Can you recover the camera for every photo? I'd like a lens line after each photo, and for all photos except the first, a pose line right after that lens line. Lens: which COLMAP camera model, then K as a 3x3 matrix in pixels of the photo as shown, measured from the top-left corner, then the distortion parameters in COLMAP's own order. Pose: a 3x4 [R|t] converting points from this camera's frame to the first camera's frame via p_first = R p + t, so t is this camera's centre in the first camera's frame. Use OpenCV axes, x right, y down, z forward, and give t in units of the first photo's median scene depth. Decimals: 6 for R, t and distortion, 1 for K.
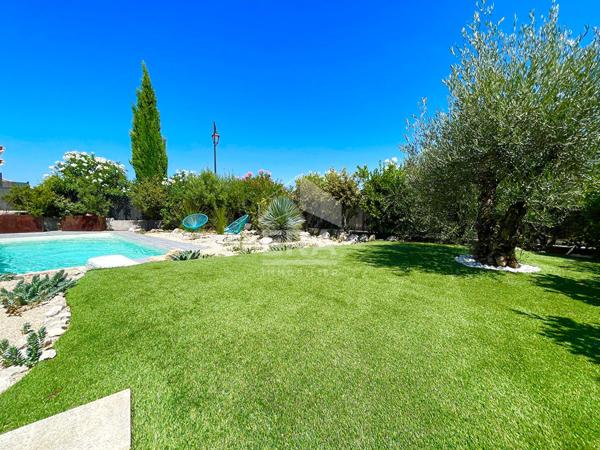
lens RADIAL K [[245.6, 0, 300.0], [0, 245.6, 225.0], [0, 0, 1]] dist [-0.000502, -0.000097]
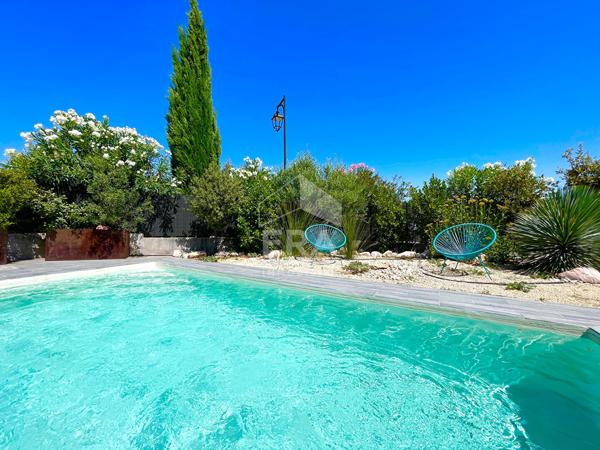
lens RADIAL K [[245.6, 0, 300.0], [0, 245.6, 225.0], [0, 0, 1]] dist [-0.000502, -0.000097]
pose [[0.986807, -0.008631, 0.161669, -0.523732], [0.020608, 0.997152, -0.072551, -0.000310], [-0.160582, 0.074926, 0.984174, 0.412740]]
